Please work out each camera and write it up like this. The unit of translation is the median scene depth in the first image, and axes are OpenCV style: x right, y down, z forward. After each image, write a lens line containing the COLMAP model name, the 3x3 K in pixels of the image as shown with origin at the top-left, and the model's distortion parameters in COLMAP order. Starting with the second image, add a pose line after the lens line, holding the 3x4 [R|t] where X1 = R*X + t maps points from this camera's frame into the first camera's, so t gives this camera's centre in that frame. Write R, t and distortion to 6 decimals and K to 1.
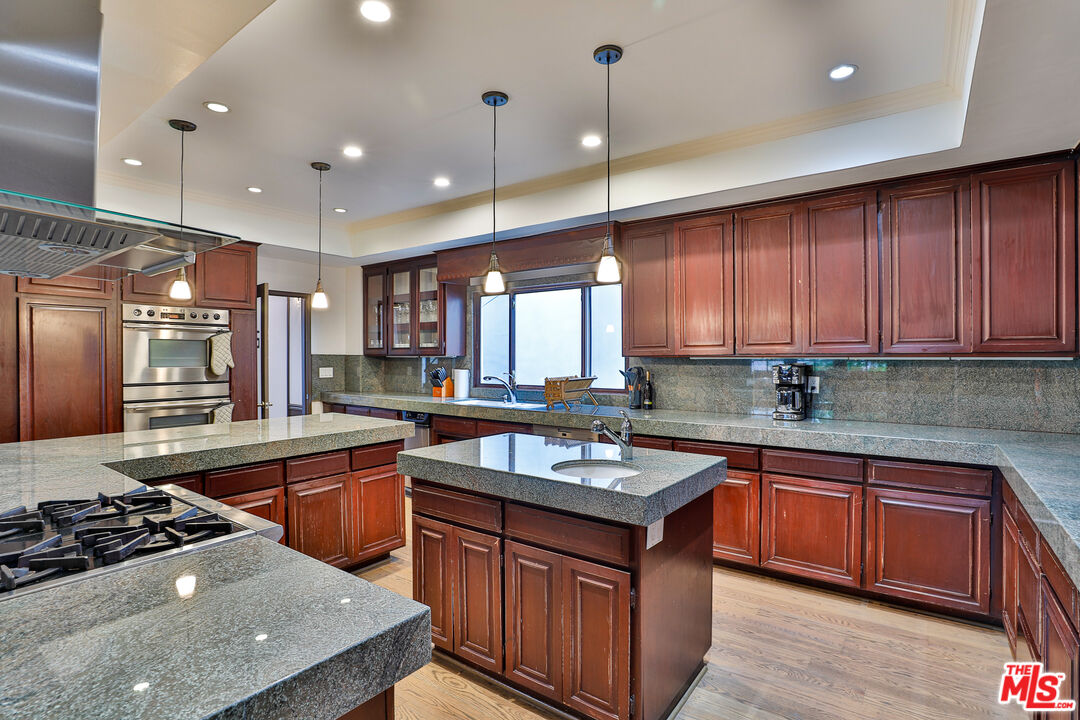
lens RADIAL K [[519.9, 0, 536.0], [0, 519.9, 358.7], [0, 0, 1]] dist [-0.022721, 0.002003]
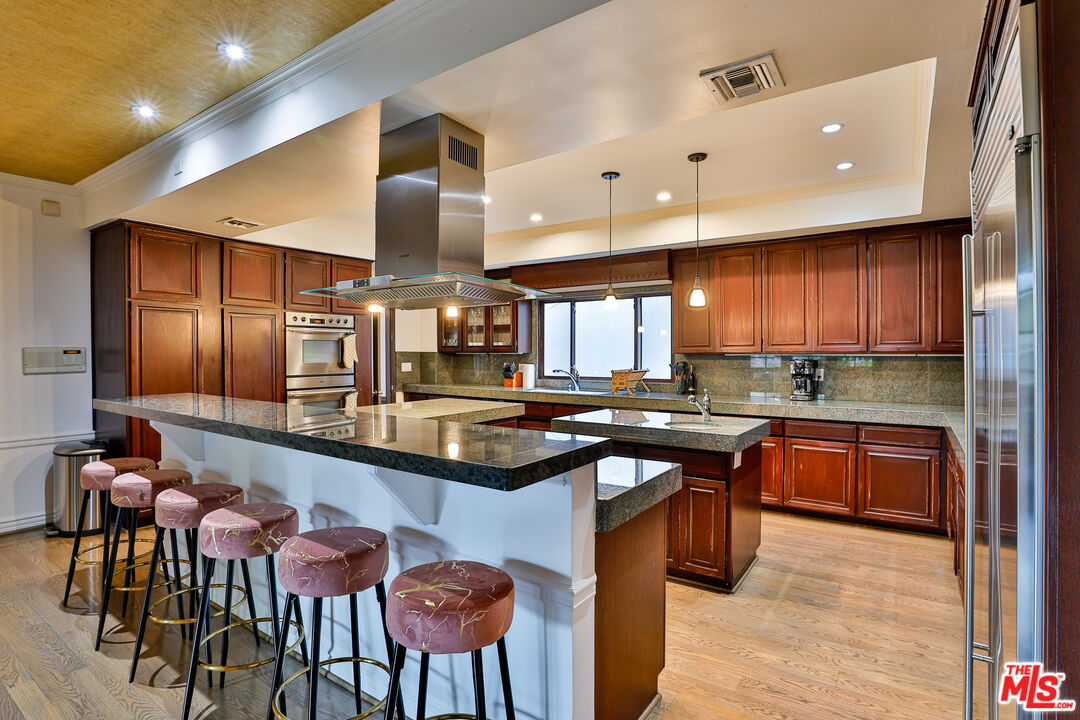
lens RADIAL K [[531.7, 0, 548.7], [0, 531.7, 357.6], [0, 0, 1]] dist [-0.017874, -0.000188]
pose [[0.998857, -0.000801, 0.047799, -0.233590], [0.000505, 0.999981, 0.006210, -0.002694], [-0.047803, -0.006178, 0.998838, -0.343943]]
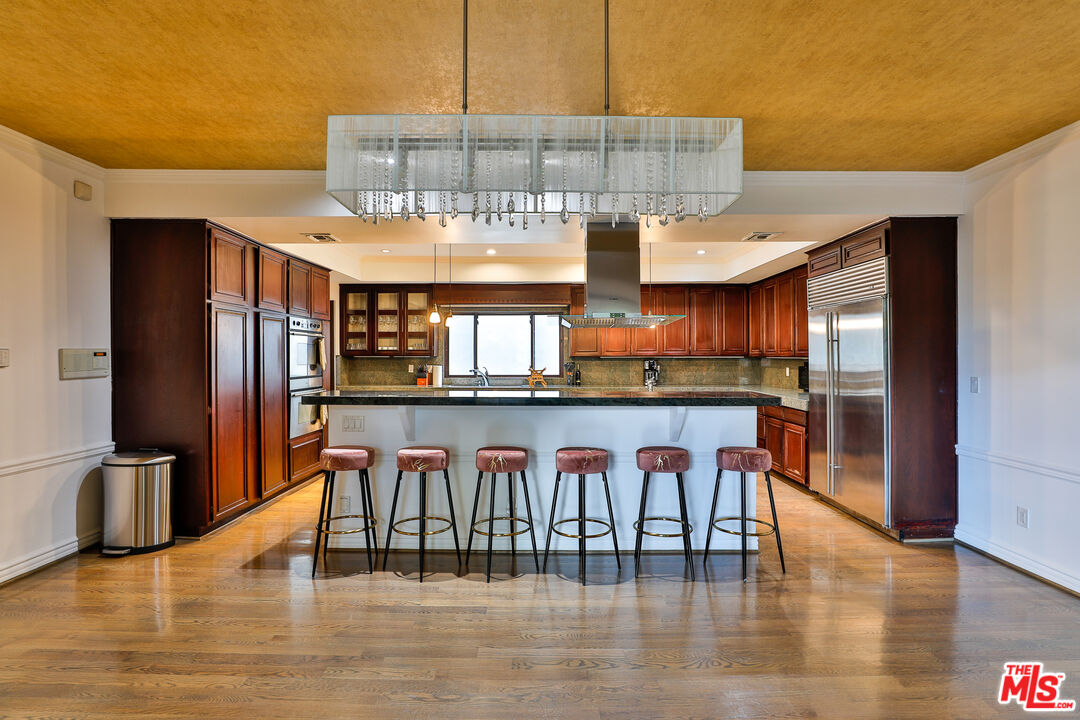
lens RADIAL K [[519.9, 0, 552.4], [0, 519.9, 356.3], [0, 0, 1]] dist [-0.022721, 0.002003]
pose [[0.795352, 0.000047, 0.606148, -1.130445], [0.002104, 0.999994, -0.002837, 0.000705], [-0.606145, 0.003532, 0.795347, -0.477205]]
